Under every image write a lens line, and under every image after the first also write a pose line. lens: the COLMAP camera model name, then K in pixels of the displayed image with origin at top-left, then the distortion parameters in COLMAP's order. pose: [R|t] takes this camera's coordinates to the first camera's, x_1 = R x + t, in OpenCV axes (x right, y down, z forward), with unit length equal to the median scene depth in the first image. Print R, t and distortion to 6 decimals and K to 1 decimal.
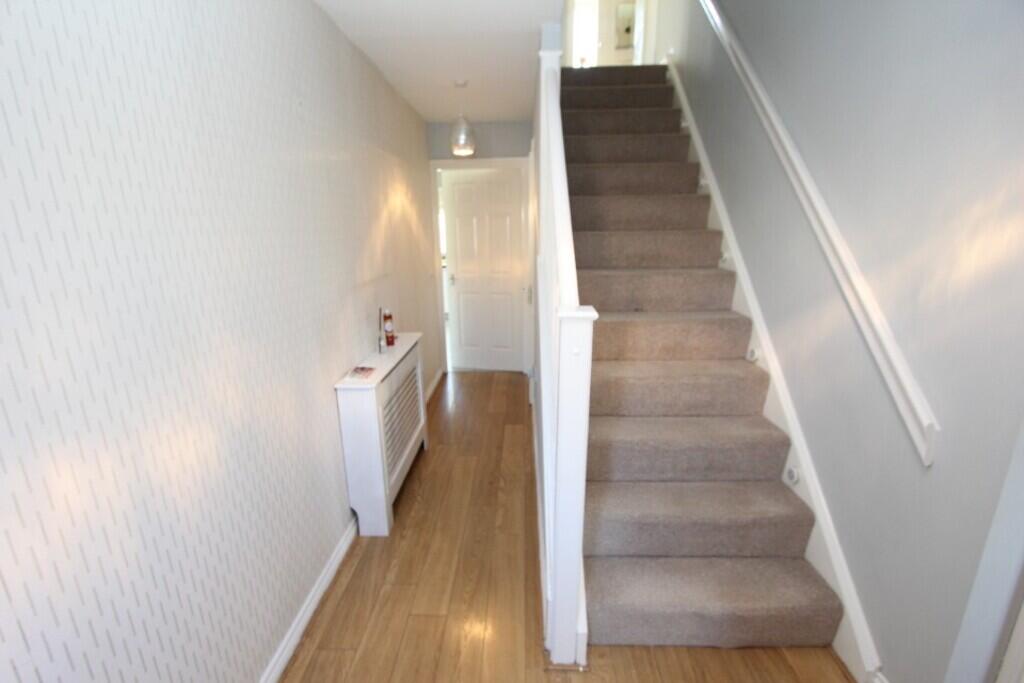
lens RADIAL K [[463.6, 0, 505.3], [0, 463.6, 355.3], [0, 0, 1]] dist [-0.000389, 0.000137]
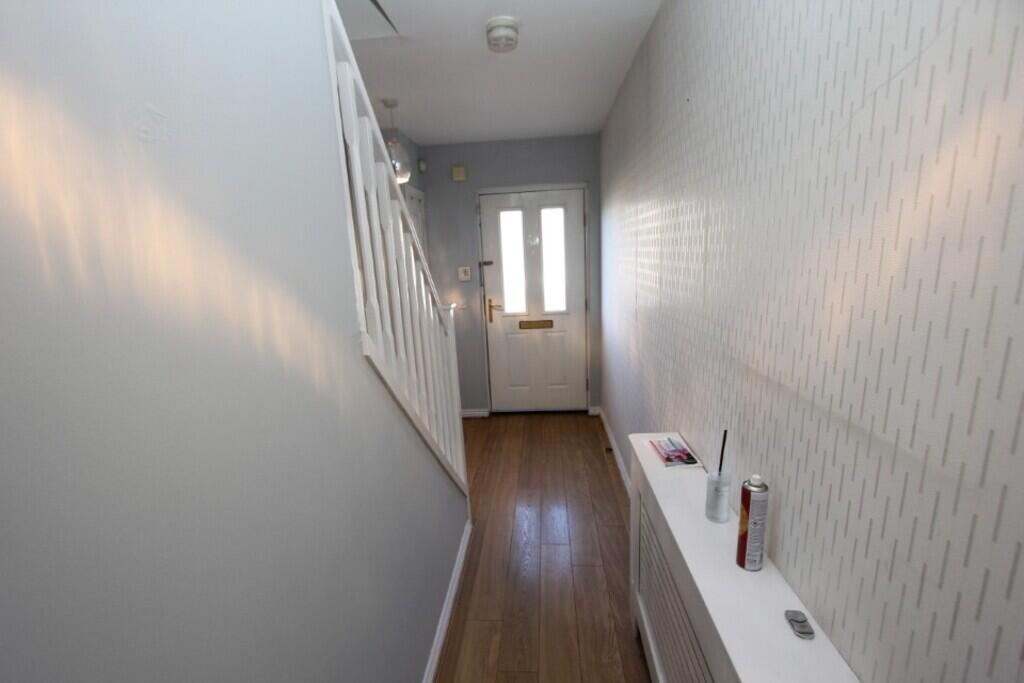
lens RADIAL K [[463.6, 0, 505.3], [0, 463.6, 355.3], [0, 0, 1]] dist [-0.000389, 0.000137]
pose [[-0.997019, 0.052913, 0.056157, -0.104249], [0.073214, 0.878486, 0.472126, -0.440261], [-0.024352, 0.474830, -0.879741, 1.547533]]
